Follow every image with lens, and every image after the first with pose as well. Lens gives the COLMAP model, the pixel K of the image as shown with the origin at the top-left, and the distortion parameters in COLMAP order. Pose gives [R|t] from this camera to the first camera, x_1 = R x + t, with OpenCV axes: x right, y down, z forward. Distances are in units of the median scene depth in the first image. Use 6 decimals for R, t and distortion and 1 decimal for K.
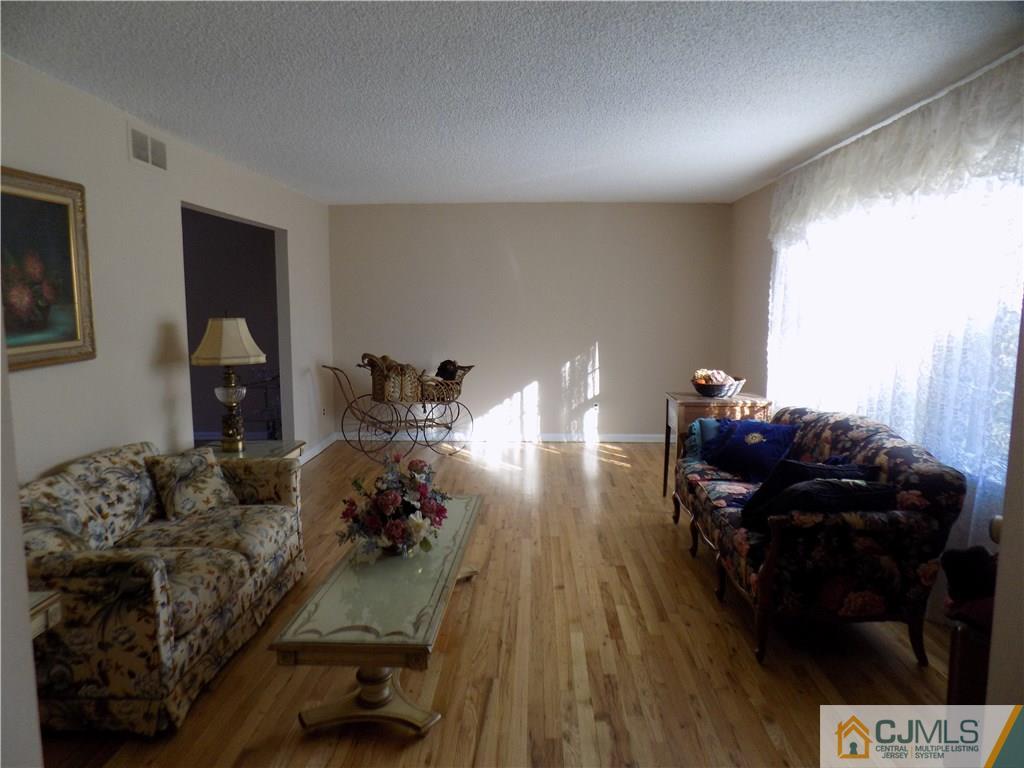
lens RADIAL K [[701.7, 0, 528.0], [0, 701.7, 378.4], [0, 0, 1]] dist [-0.063792, 0.056988]
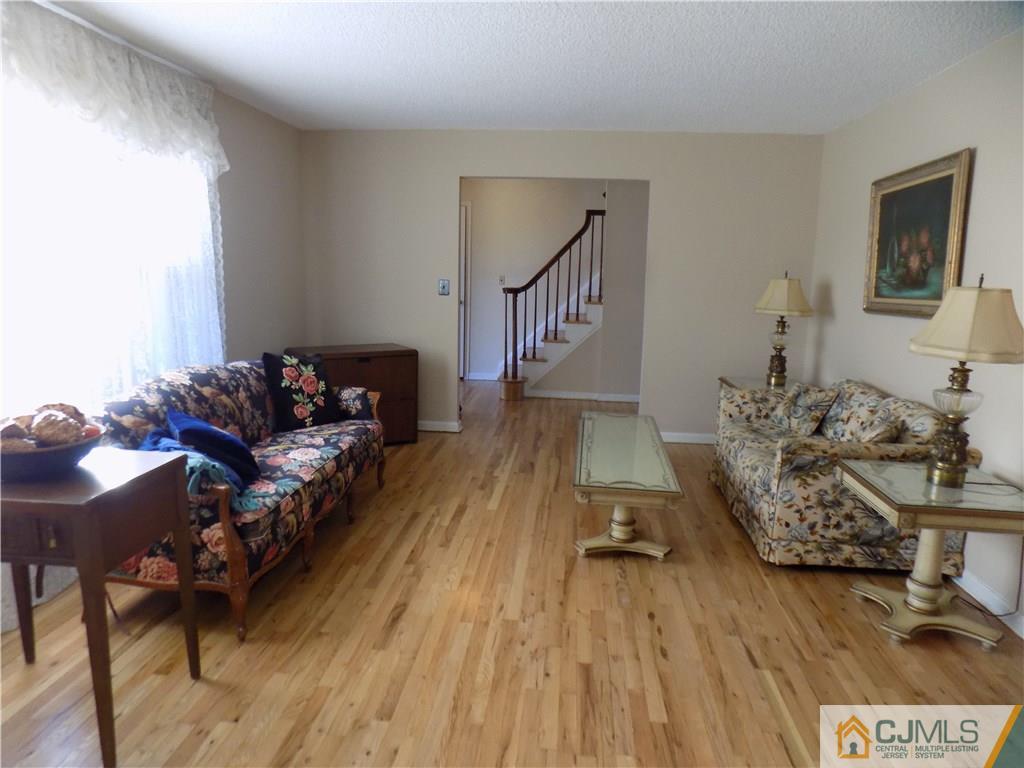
lens RADIAL K [[701.7, 0, 510.8], [0, 701.7, 384.3], [0, 0, 1]] dist [-0.063792, 0.056988]
pose [[-0.996480, -0.031080, 0.077863, -0.065981], [-0.008792, 0.962364, 0.271621, -0.231796], [-0.083374, 0.269981, -0.959249, 2.269208]]
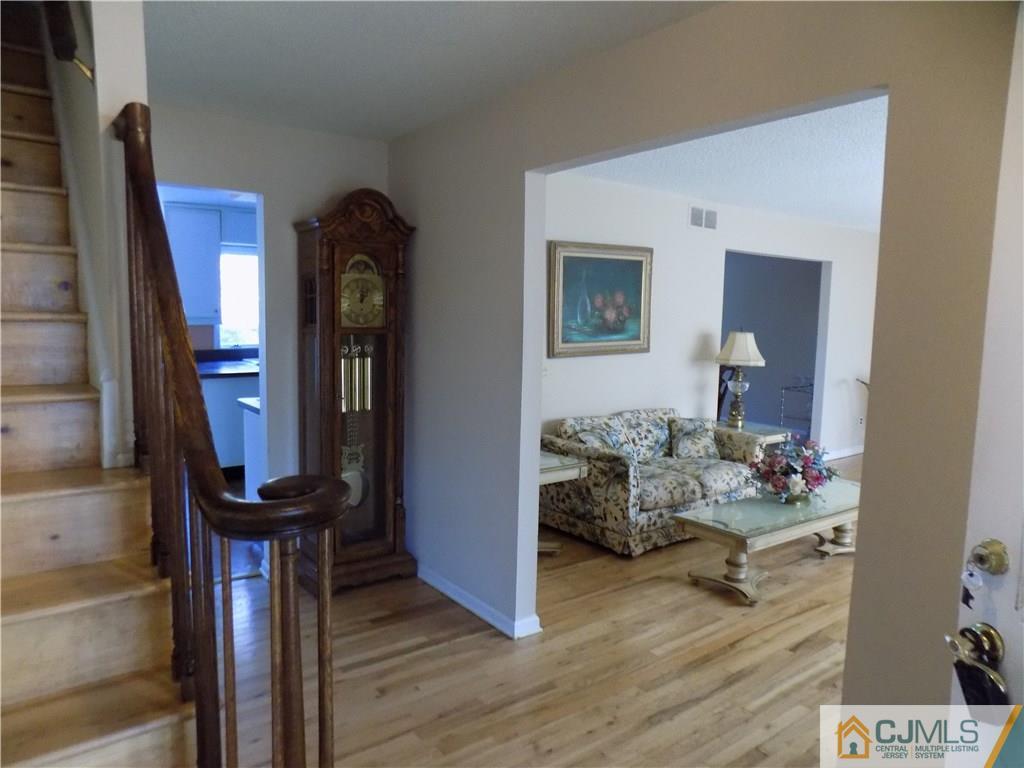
lens RADIAL K [[701.7, 0, 511.5], [0, 701.7, 386.2], [0, 0, 1]] dist [-0.063792, 0.056988]
pose [[0.625129, 0.106807, -0.773179, 0.511670], [-0.112813, 0.992556, 0.045900, 0.012698], [0.772326, 0.058531, 0.632524, -0.333215]]
